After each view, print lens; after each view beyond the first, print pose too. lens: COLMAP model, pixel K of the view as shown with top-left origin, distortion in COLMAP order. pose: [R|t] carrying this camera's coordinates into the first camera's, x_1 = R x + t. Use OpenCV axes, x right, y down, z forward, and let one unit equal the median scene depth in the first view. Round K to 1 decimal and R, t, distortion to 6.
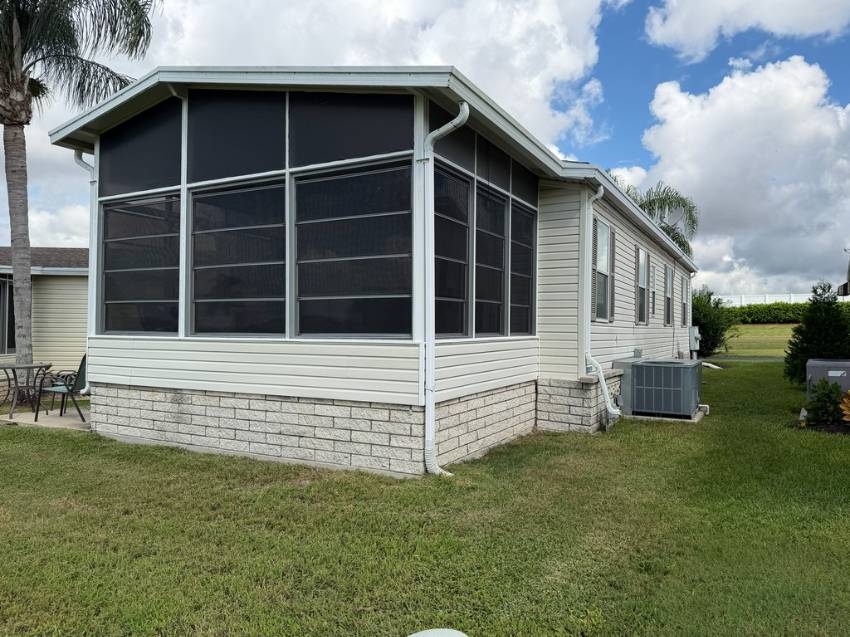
lens RADIAL K [[592.7, 0, 425.0], [0, 592.7, 318.5], [0, 0, 1]] dist [0.140508, -0.205695]
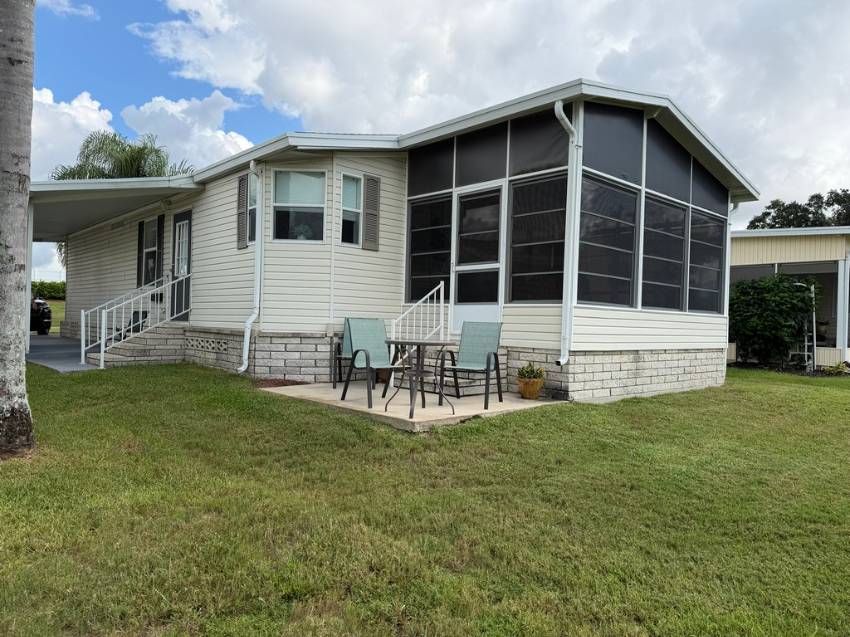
lens RADIAL K [[592.7, 0, 425.0], [0, 592.7, 318.5], [0, 0, 1]] dist [0.140508, -0.205695]
pose [[0.323876, -0.008926, 0.946058, -1.601219], [-0.062184, 0.997592, 0.030701, 0.037801], [-0.944054, -0.068773, 0.322541, 0.950018]]
